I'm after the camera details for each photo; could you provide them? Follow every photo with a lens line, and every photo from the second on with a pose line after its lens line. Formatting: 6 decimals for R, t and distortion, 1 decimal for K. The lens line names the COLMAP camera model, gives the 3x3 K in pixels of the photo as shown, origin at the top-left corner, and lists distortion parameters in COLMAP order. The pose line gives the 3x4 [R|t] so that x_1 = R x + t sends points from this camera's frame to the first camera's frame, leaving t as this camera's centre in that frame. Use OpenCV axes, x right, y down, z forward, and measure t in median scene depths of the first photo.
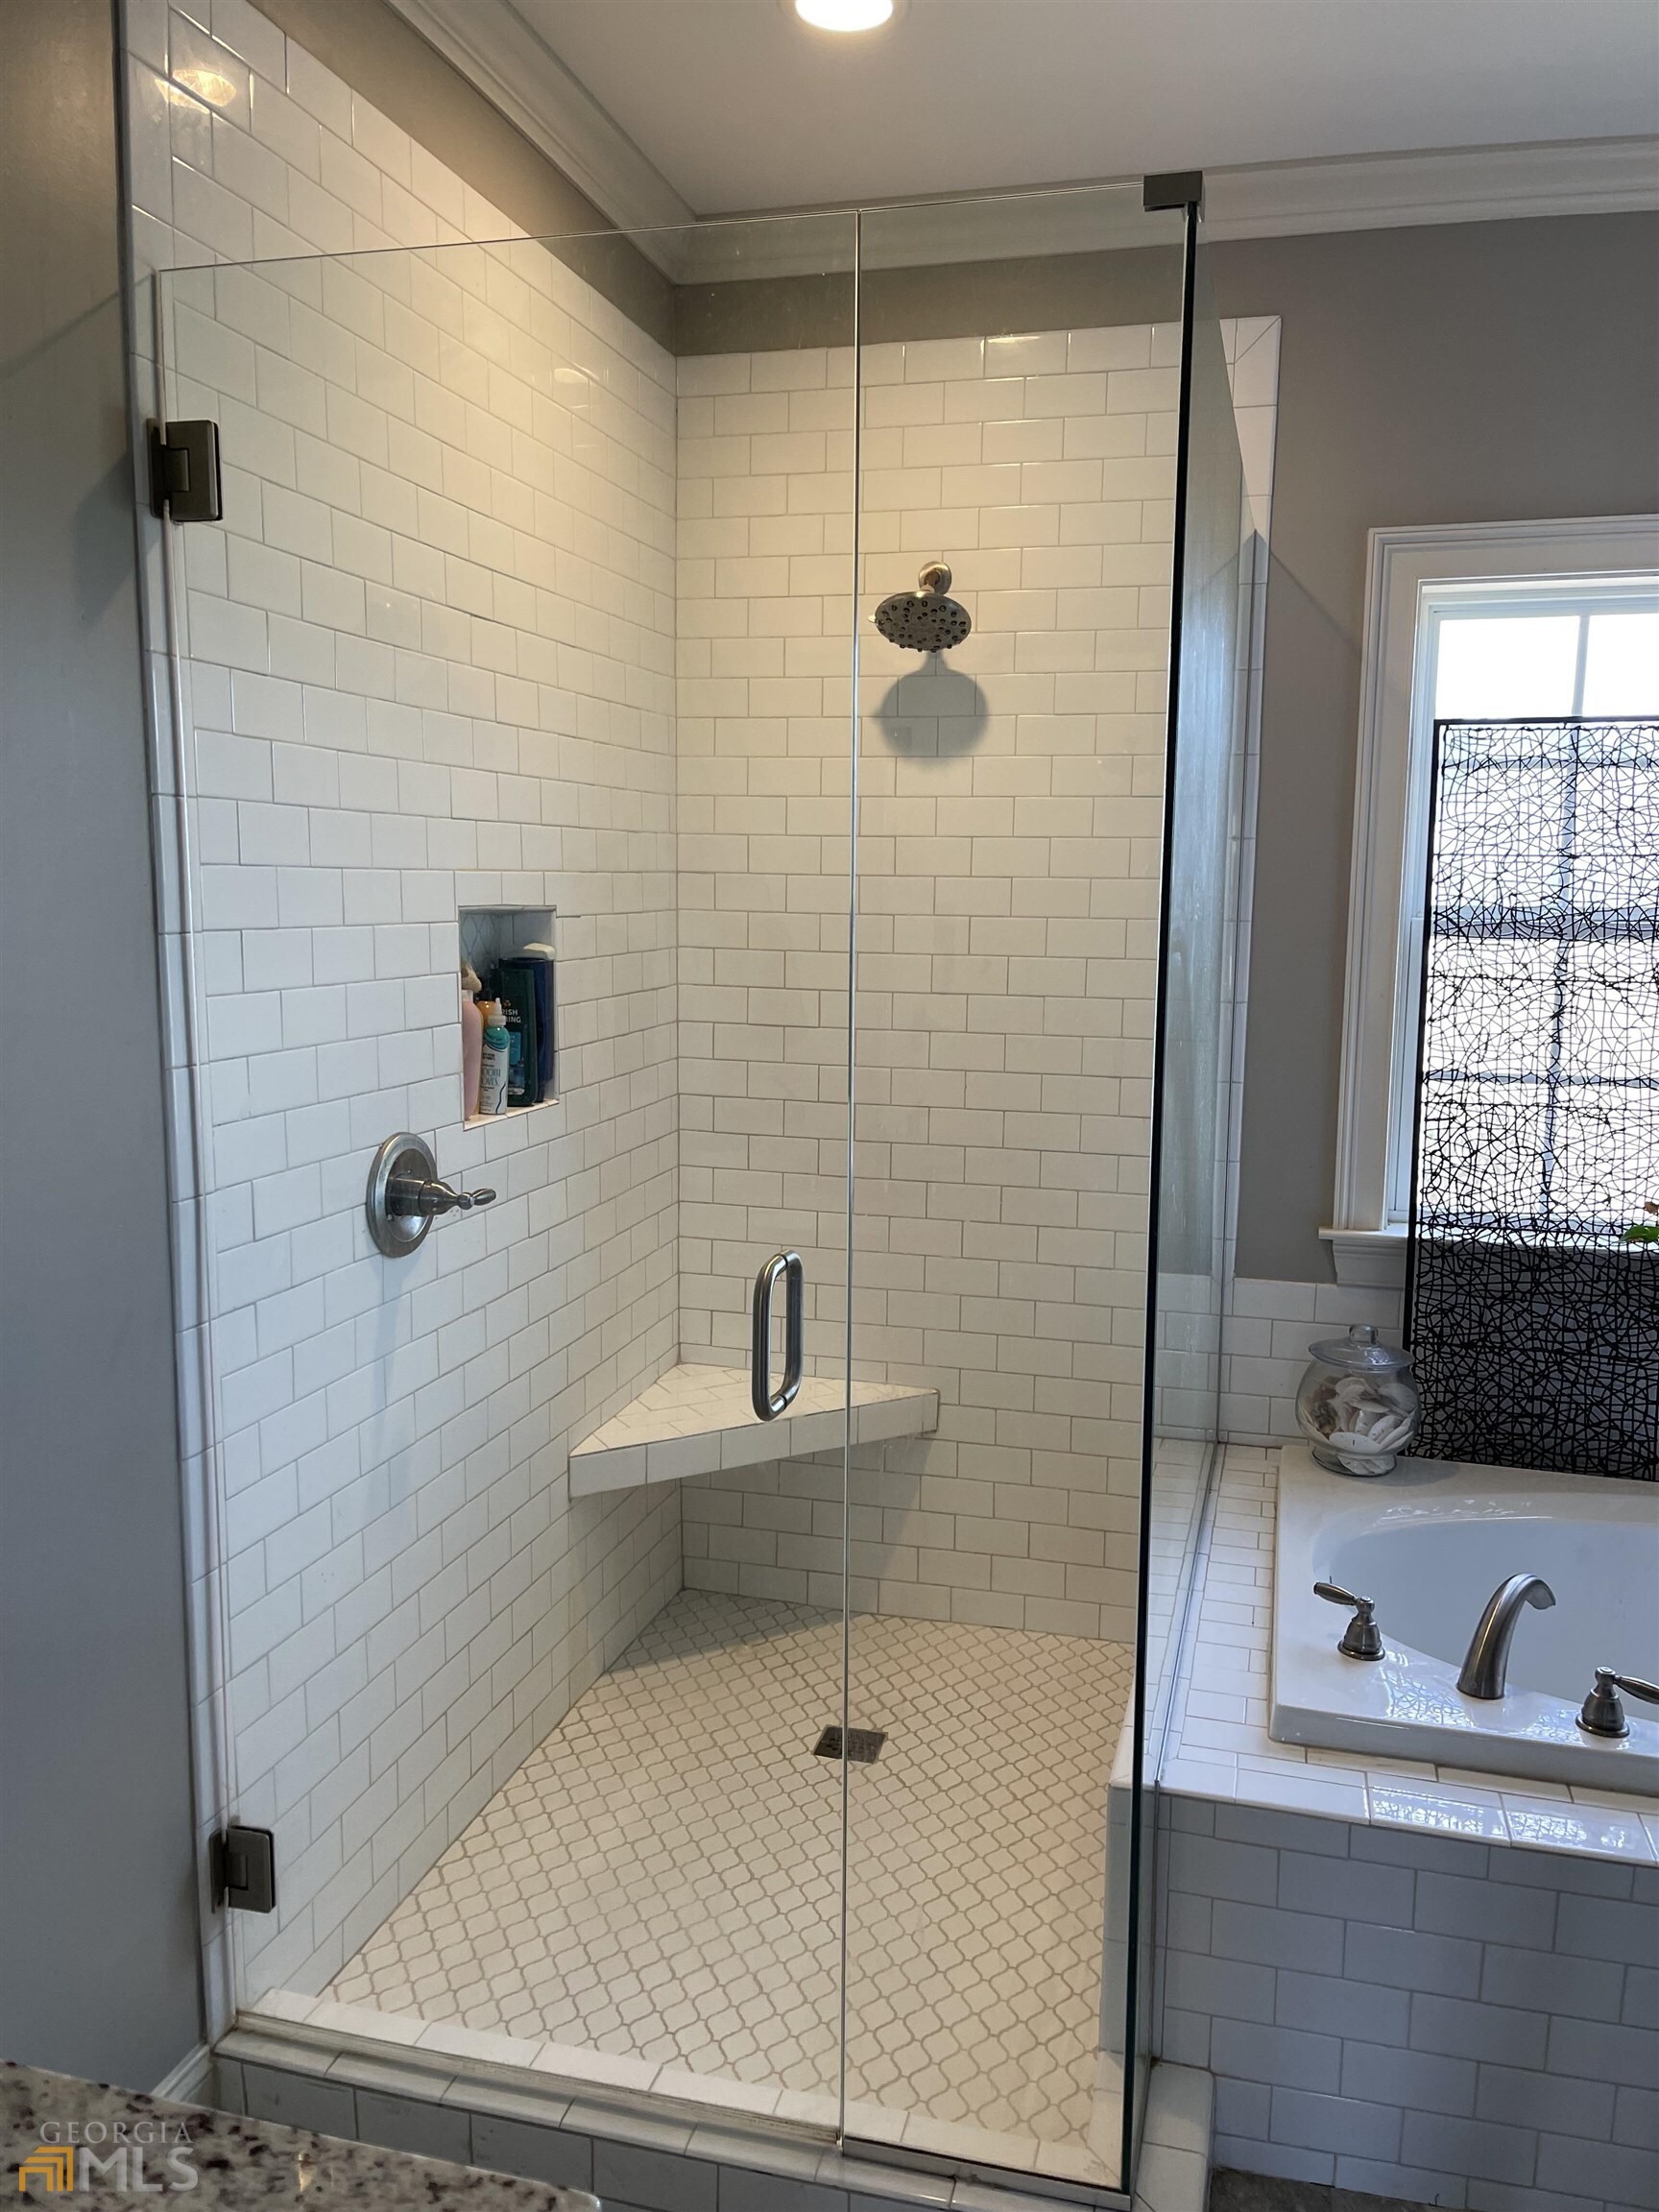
lens RADIAL K [[1678.8, 0, 832.9], [0, 1678.8, 1104.4], [0, 0, 1]] dist [0.033614, -0.004165]
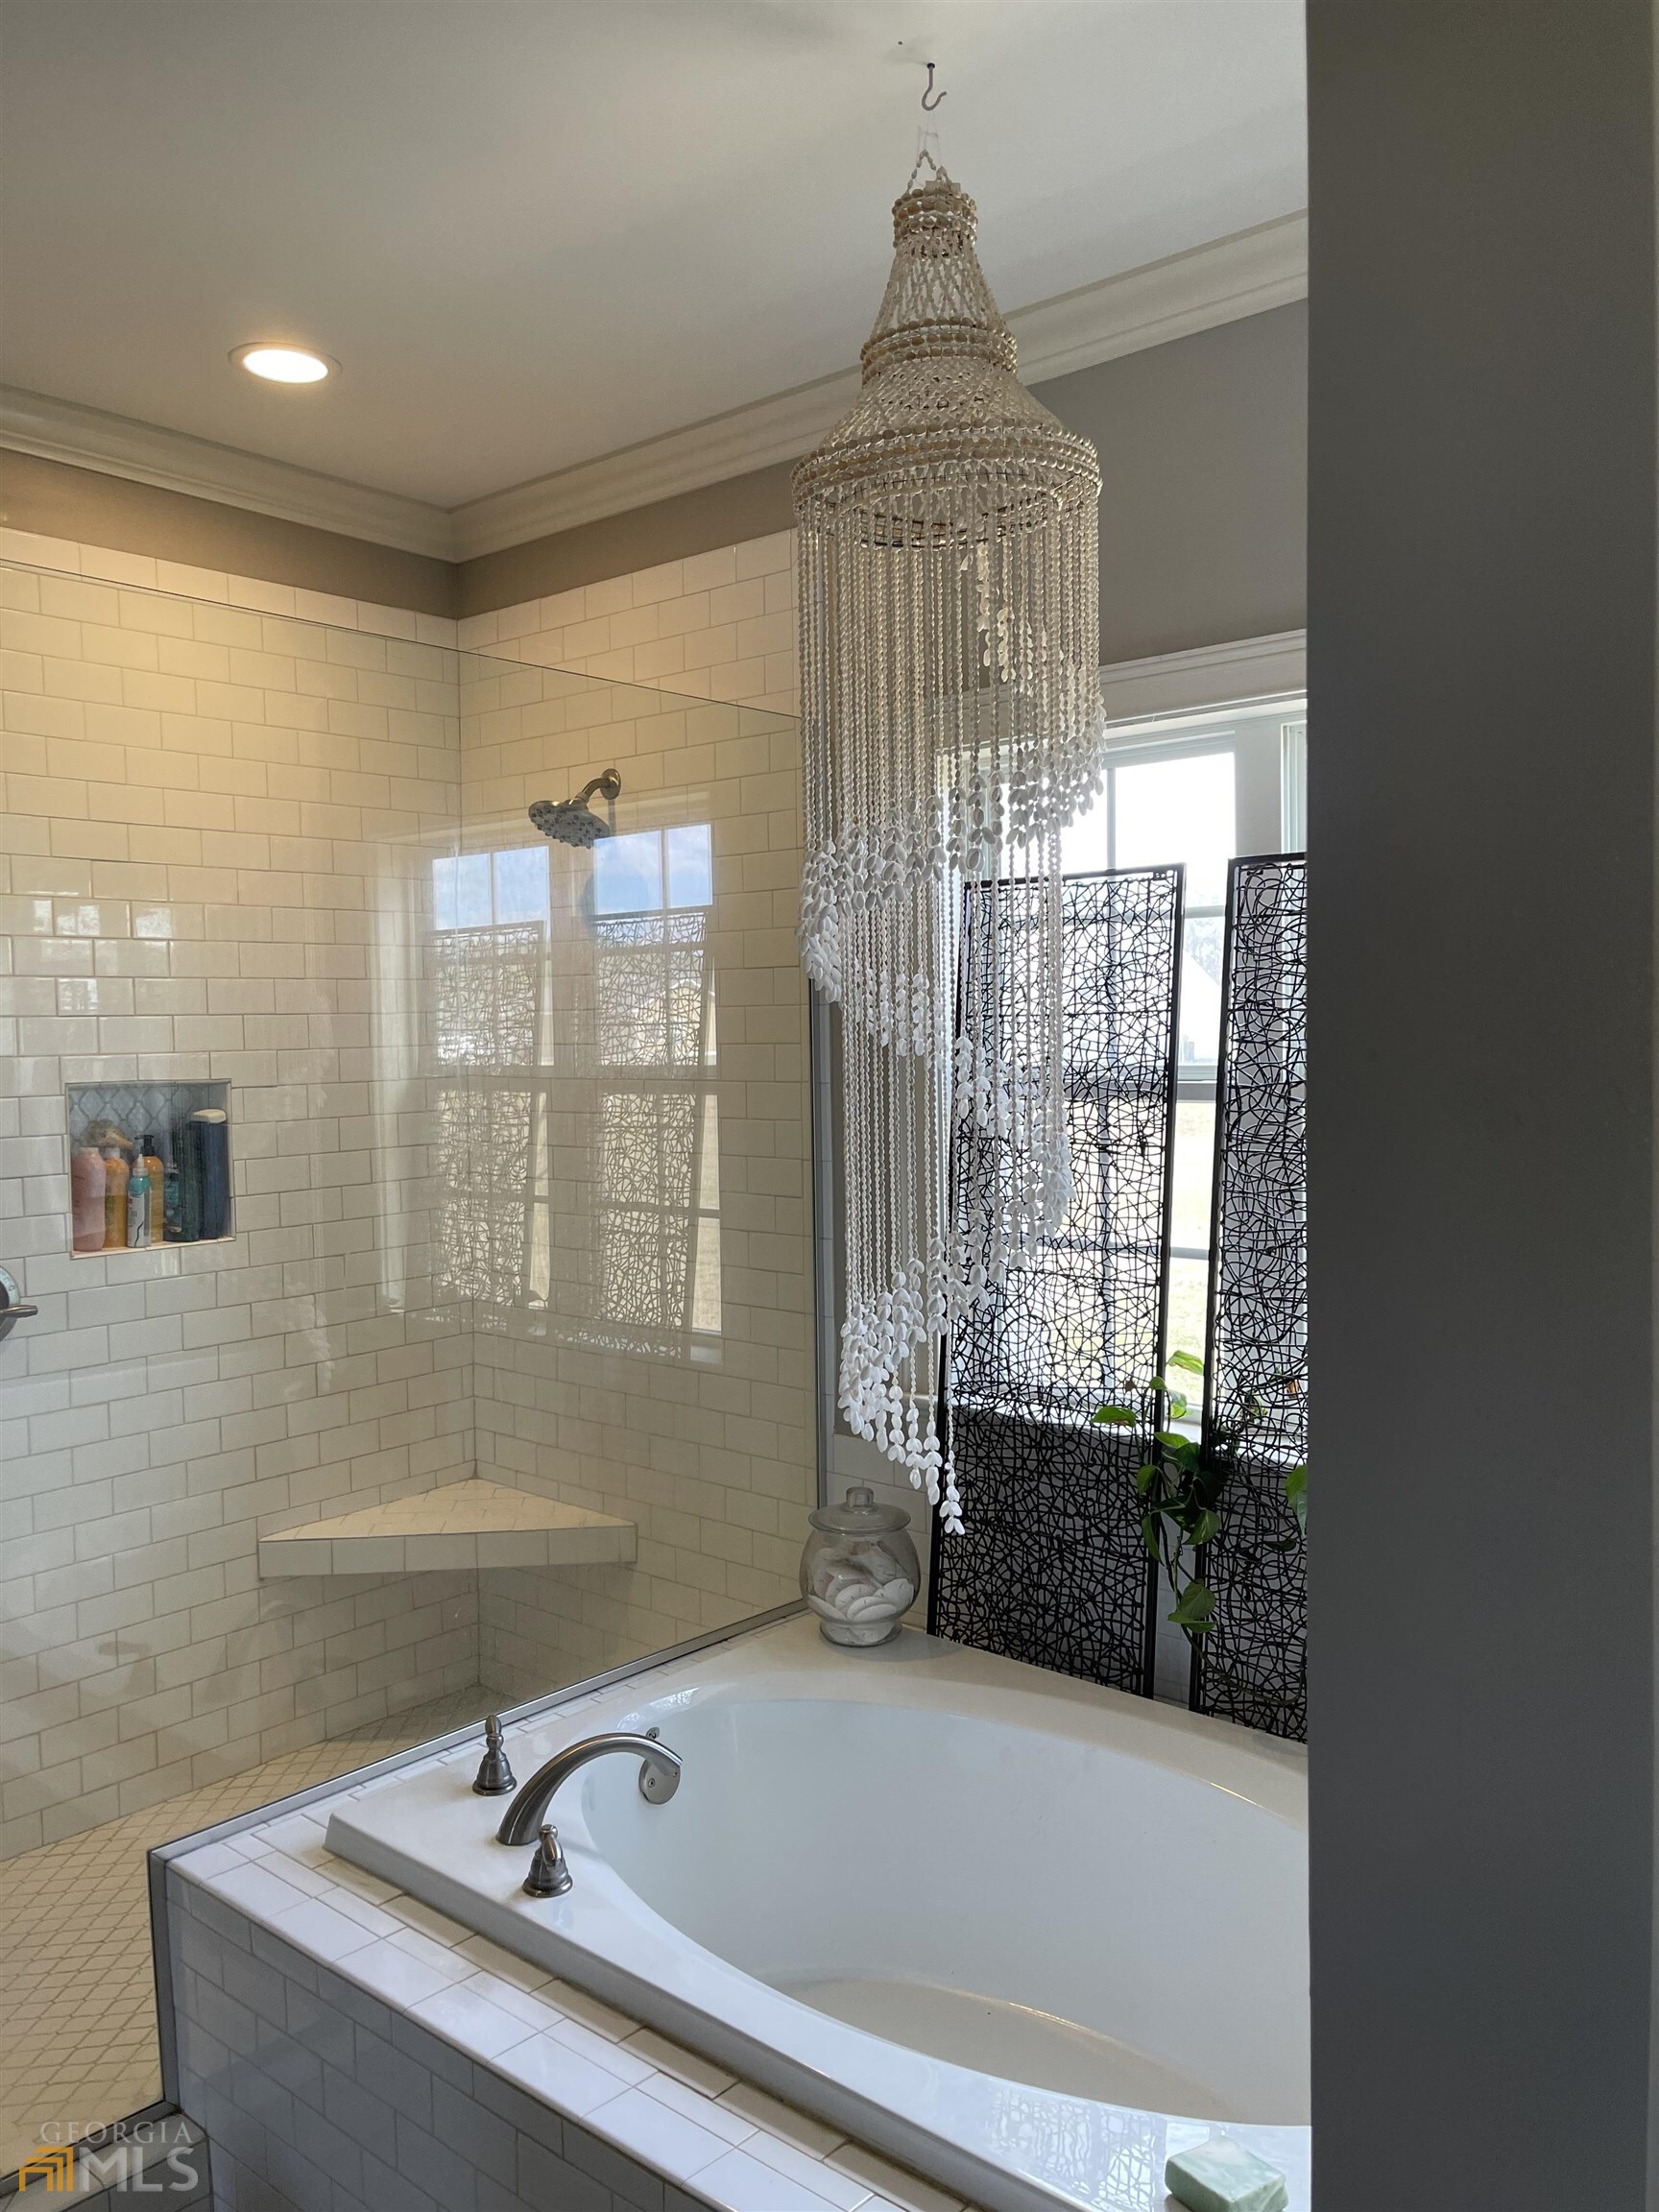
lens RADIAL K [[1699.1, 0, 824.2], [0, 1699.1, 1068.5], [0, 0, 1]] dist [0.053364, -0.005648]
pose [[0.894797, -0.014909, -0.446224, 0.741355], [-0.031859, 0.994762, -0.097122, -0.016821], [0.445335, 0.101120, 0.889636, 0.072316]]
